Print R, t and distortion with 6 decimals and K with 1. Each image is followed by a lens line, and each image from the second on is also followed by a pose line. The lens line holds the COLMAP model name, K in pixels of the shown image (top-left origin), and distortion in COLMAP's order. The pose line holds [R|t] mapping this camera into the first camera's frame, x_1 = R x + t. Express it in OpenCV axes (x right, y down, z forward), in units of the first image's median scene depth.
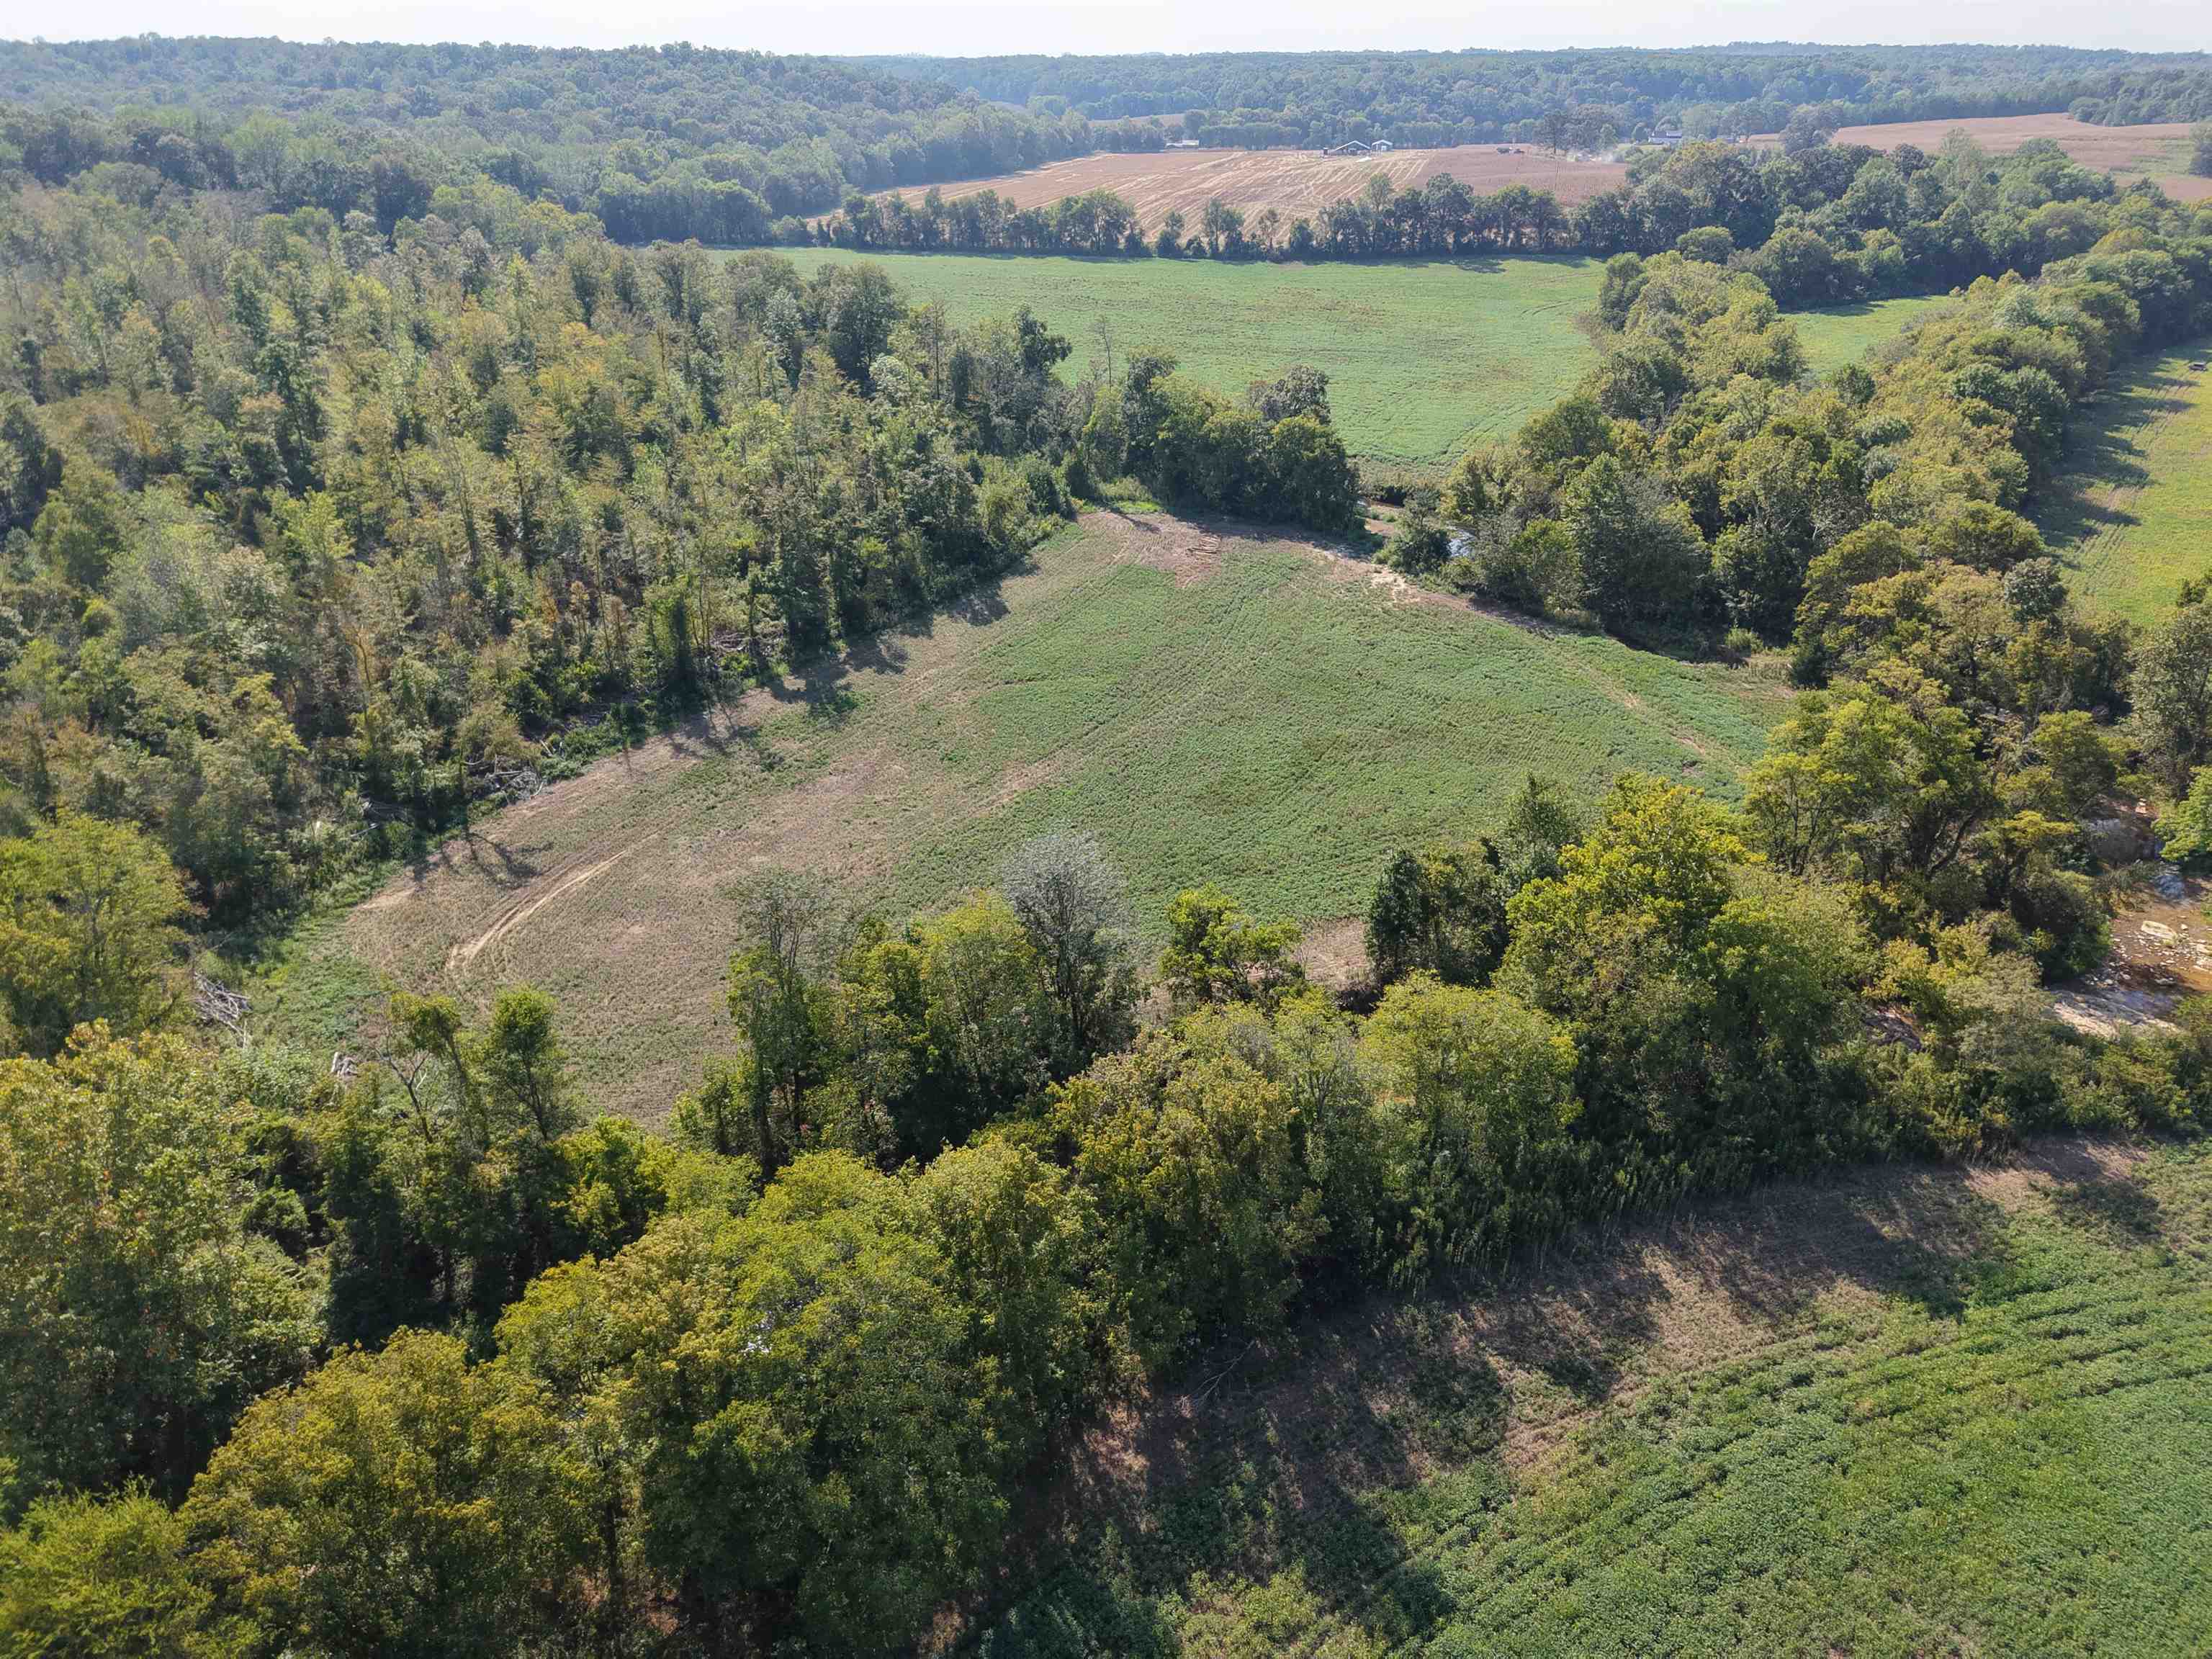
lens RADIAL K [[1506.2, 0, 1097.2], [0, 1506.2, 838.3], [0, 0, 1]] dist [0.009987, -0.006443]
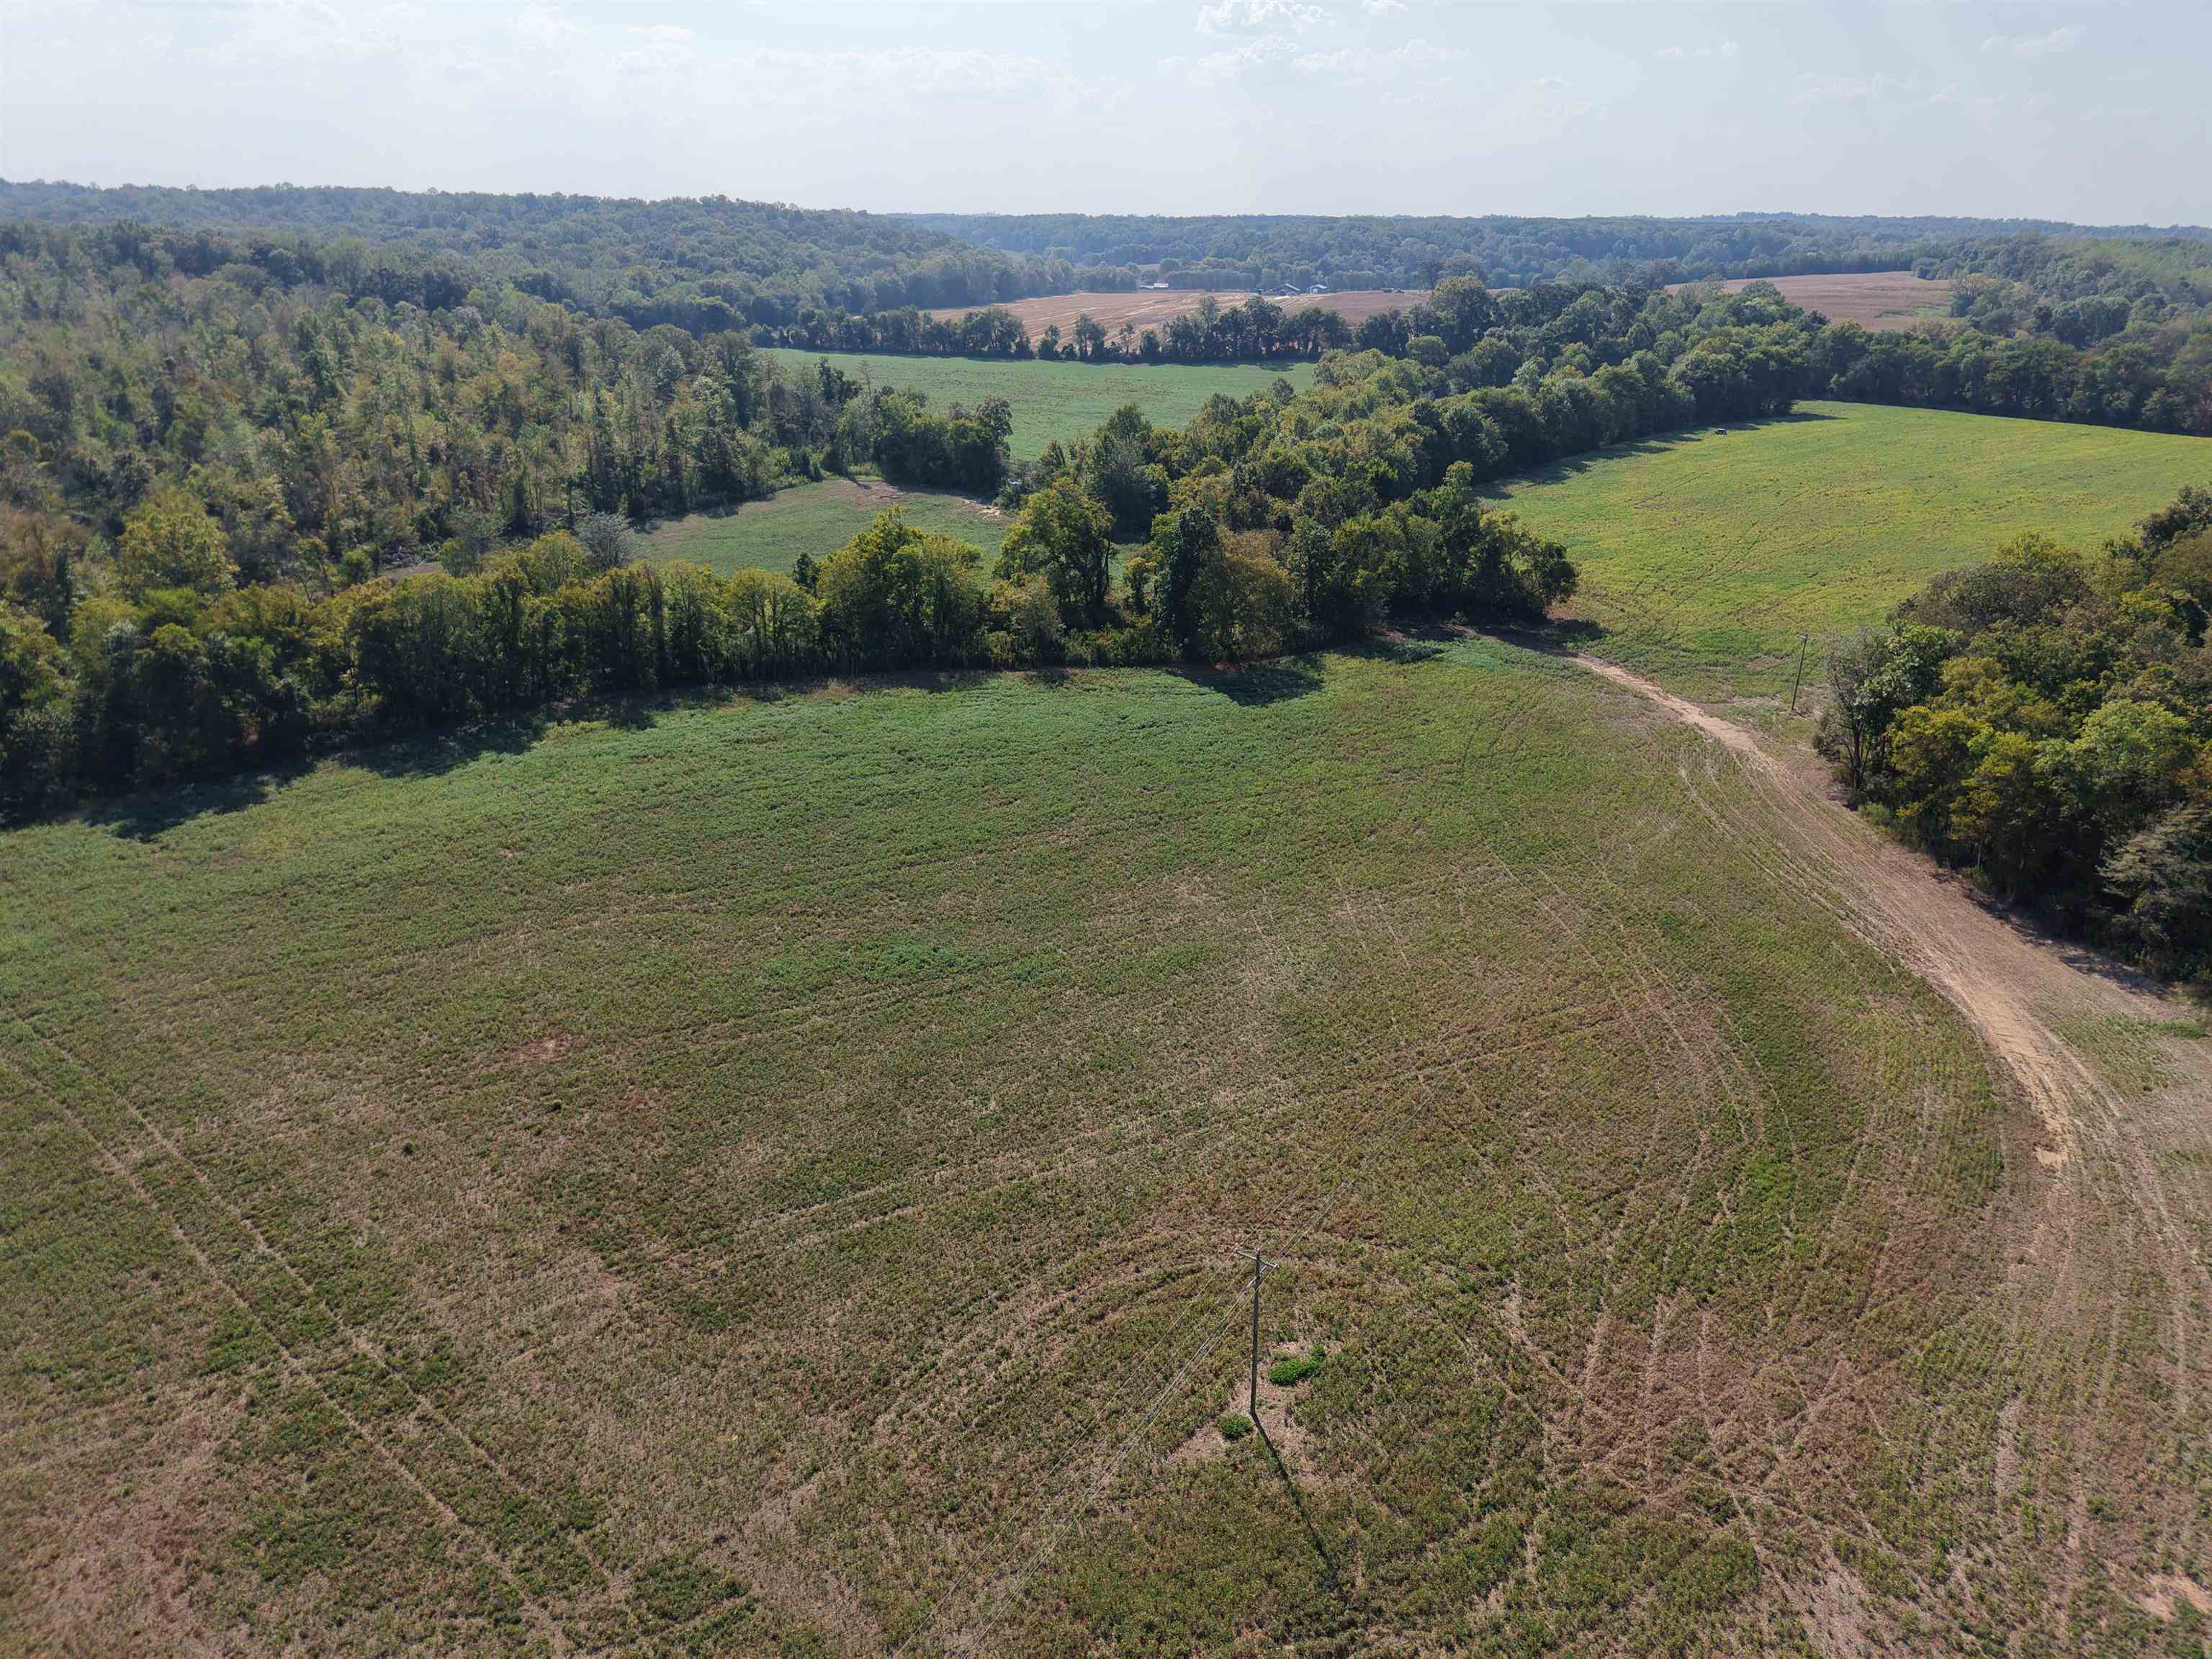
lens RADIAL K [[1506.2, 0, 1115.3], [0, 1506.2, 820.9], [0, 0, 1]] dist [0.009987, -0.006443]
pose [[0.999089, 0.027216, -0.032865, 0.157145], [-0.030313, 0.994750, -0.097747, 0.124882], [0.030032, 0.098654, 0.994669, -0.224200]]
